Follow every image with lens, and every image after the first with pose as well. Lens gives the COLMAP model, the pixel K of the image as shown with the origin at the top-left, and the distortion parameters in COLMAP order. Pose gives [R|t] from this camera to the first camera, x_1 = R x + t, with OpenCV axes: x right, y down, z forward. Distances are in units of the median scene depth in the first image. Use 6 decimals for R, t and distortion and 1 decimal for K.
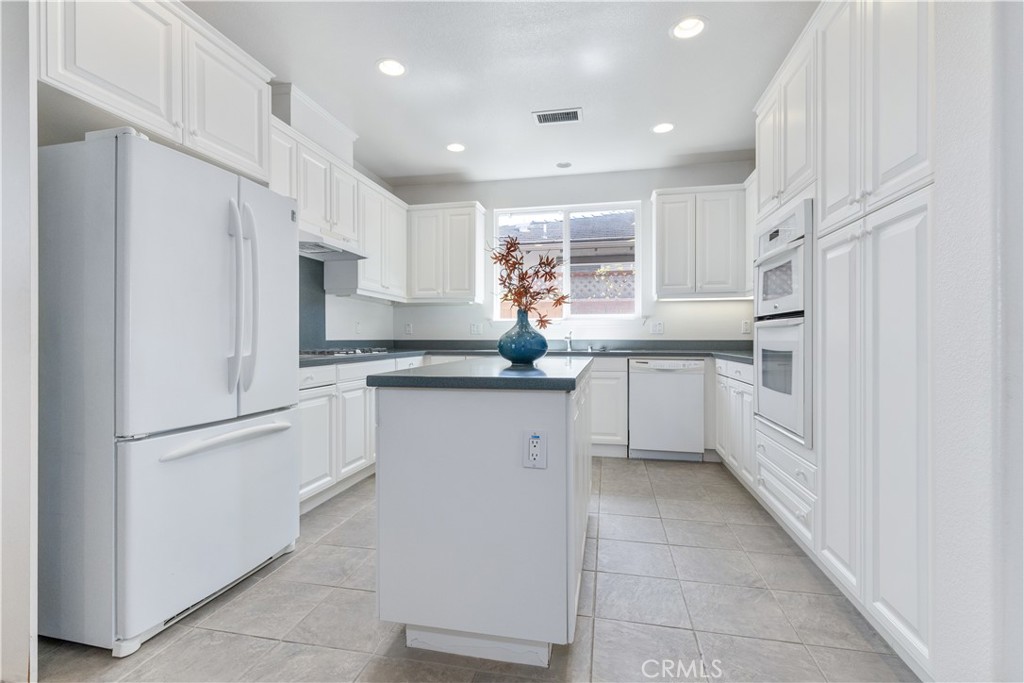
lens RADIAL K [[469.0, 0, 511.6], [0, 469.0, 338.9], [0, 0, 1]] dist [-0.005126, 0.000800]
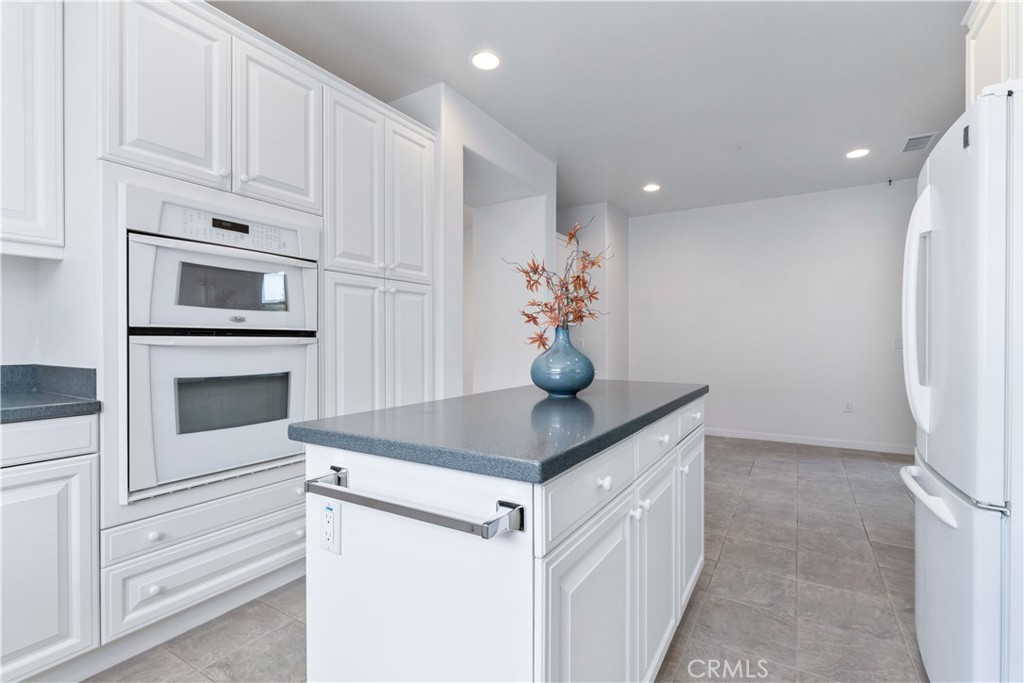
lens RADIAL K [[469.0, 0, 516.8], [0, 469.0, 343.8], [0, 0, 1]] dist [-0.005126, 0.000800]
pose [[-0.942313, -0.000847, 0.334731, -0.170856], [0.001881, 0.999968, 0.007827, -0.037415], [-0.334727, 0.008006, -0.942281, 1.776818]]
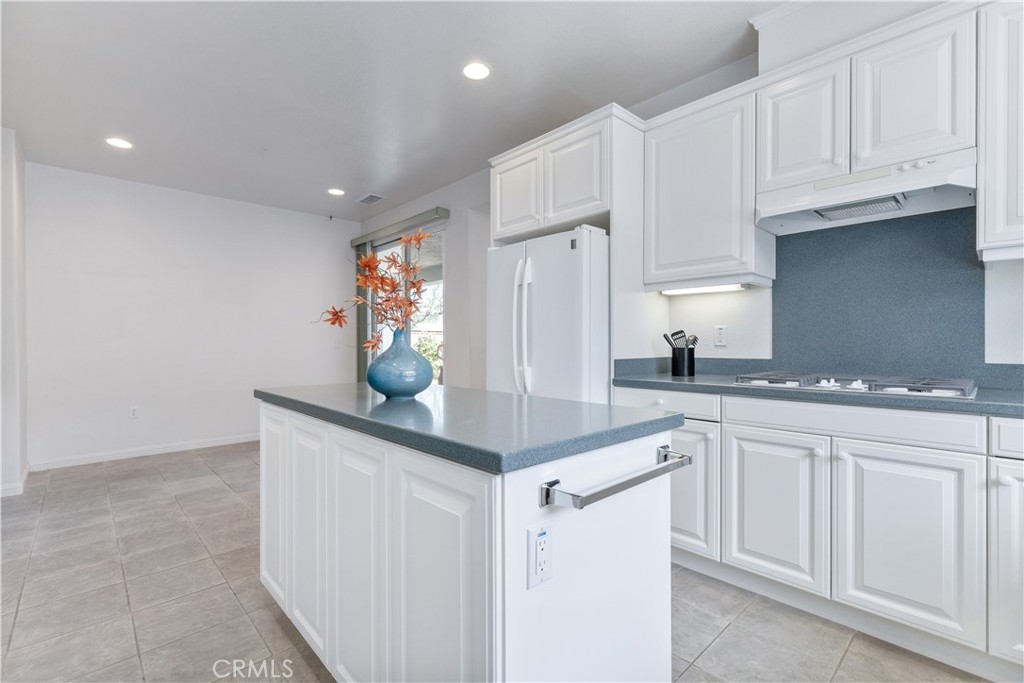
lens RADIAL K [[469.0, 0, 517.1], [0, 469.0, 341.9], [0, 0, 1]] dist [-0.005126, 0.000800]
pose [[-0.560620, -0.000298, -0.828073, 0.545023], [0.000002, 1.000000, -0.000361, -0.037502], [0.828073, -0.000204, -0.560620, 1.604858]]
